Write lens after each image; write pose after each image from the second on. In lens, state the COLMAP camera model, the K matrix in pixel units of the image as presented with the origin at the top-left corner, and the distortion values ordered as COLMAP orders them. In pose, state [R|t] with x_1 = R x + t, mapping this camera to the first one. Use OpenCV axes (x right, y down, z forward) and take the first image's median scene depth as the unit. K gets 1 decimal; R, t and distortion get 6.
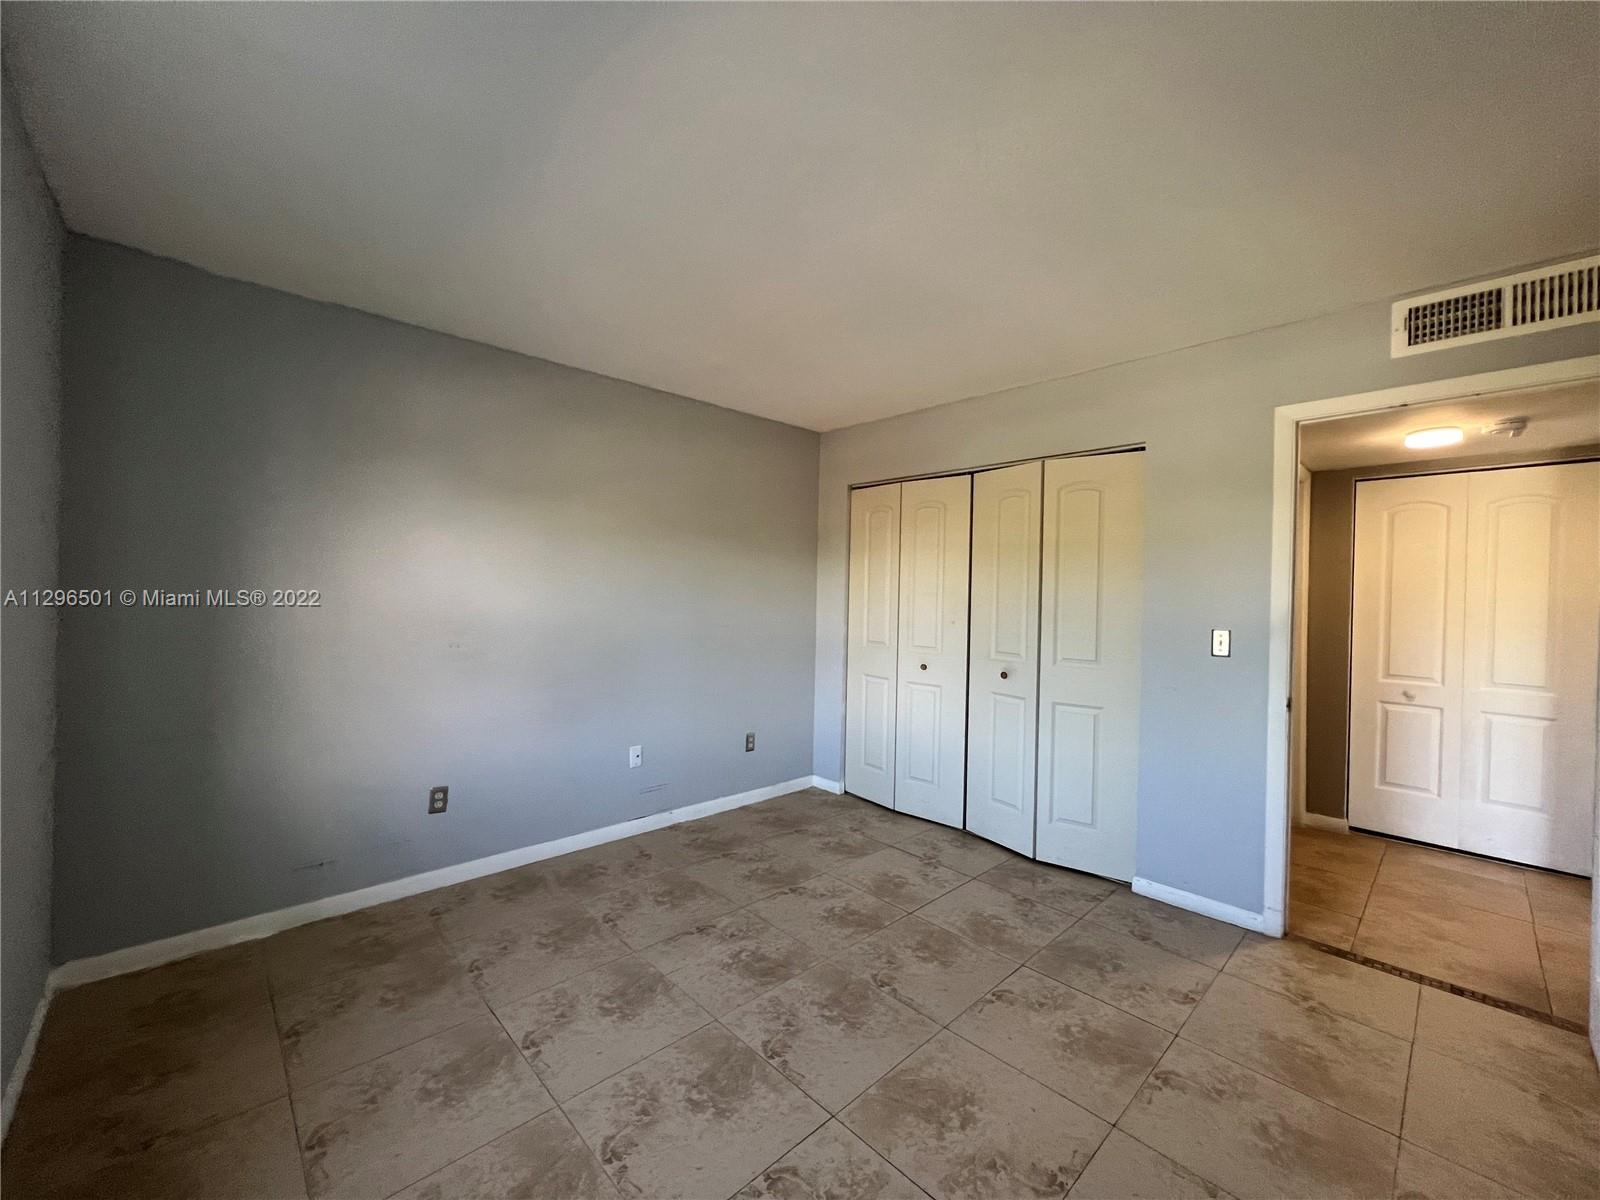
lens RADIAL K [[642.9, 0, 797.6], [0, 642.9, 593.3], [0, 0, 1]] dist [-0.000508, -0.000157]
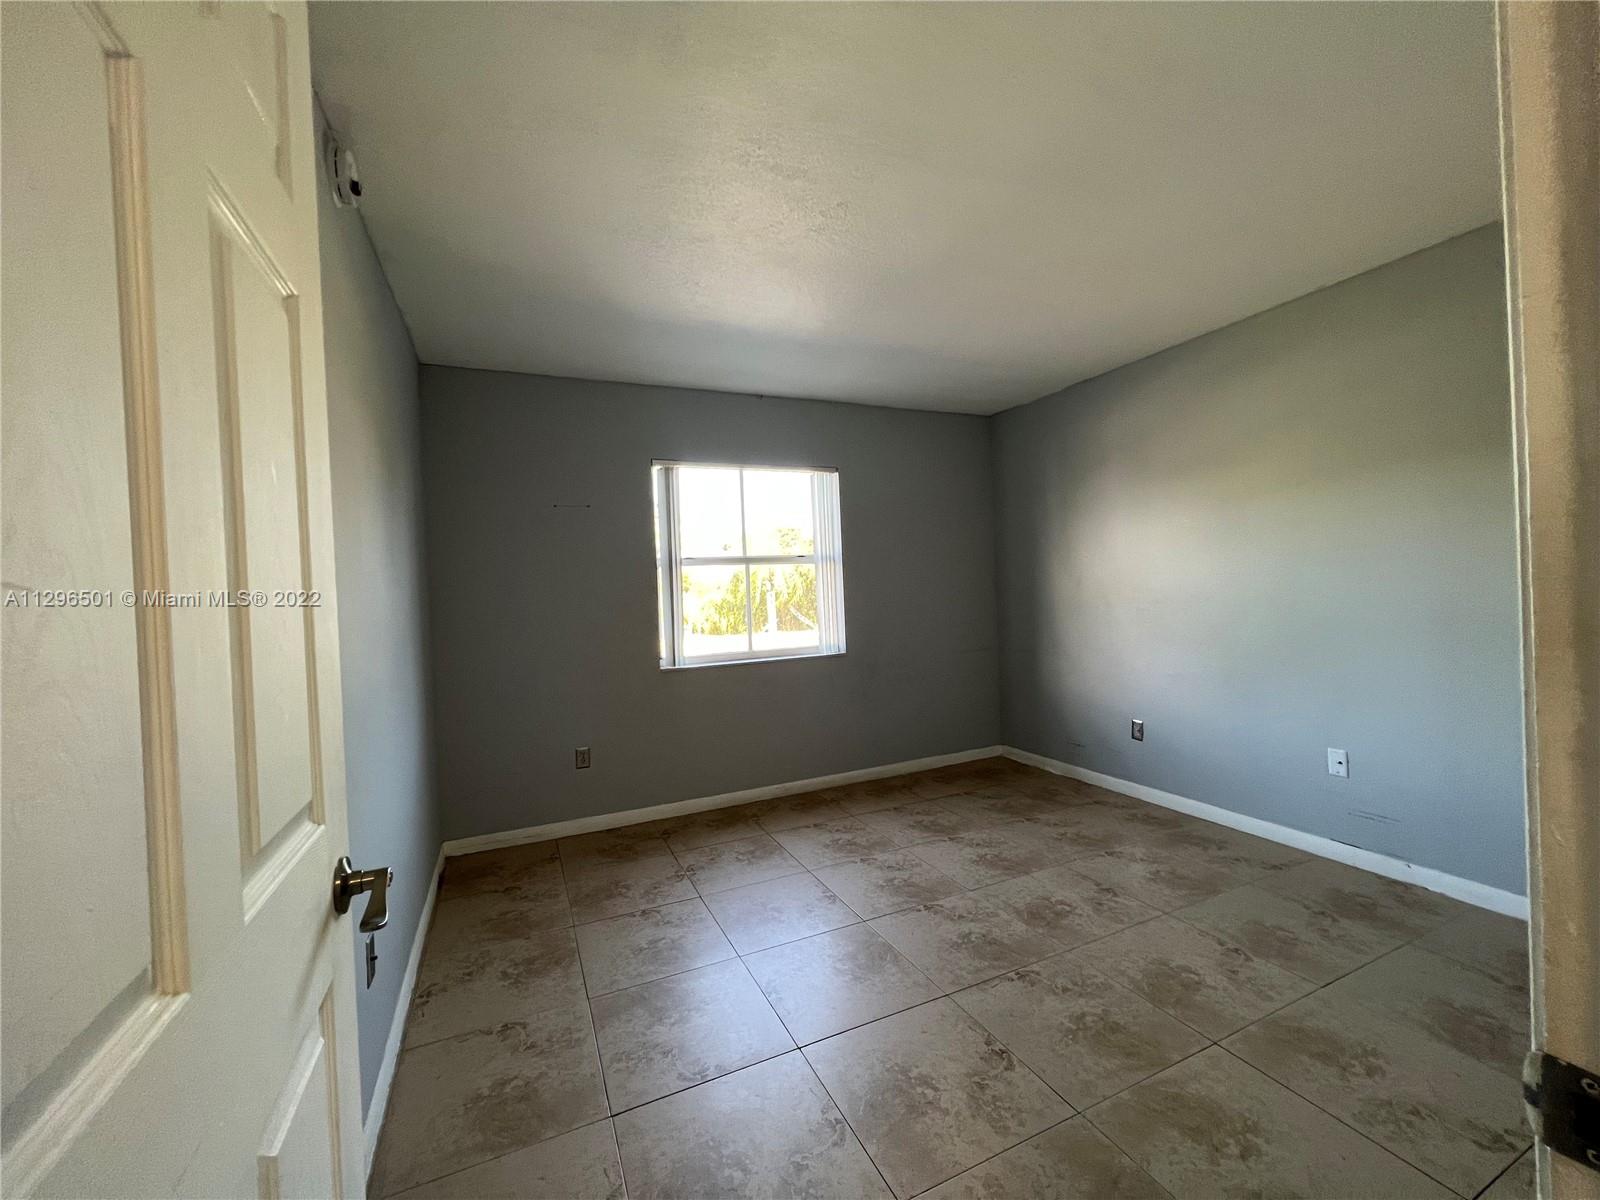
lens RADIAL K [[642.9, 0, 797.9], [0, 642.9, 602.3], [0, 0, 1]] dist [-0.000508, -0.000157]
pose [[-0.333338, 0.012806, -0.942720, 0.975853], [0.037646, 0.999291, 0.000263, 0.044871], [0.942055, -0.035402, -0.333584, 0.892945]]
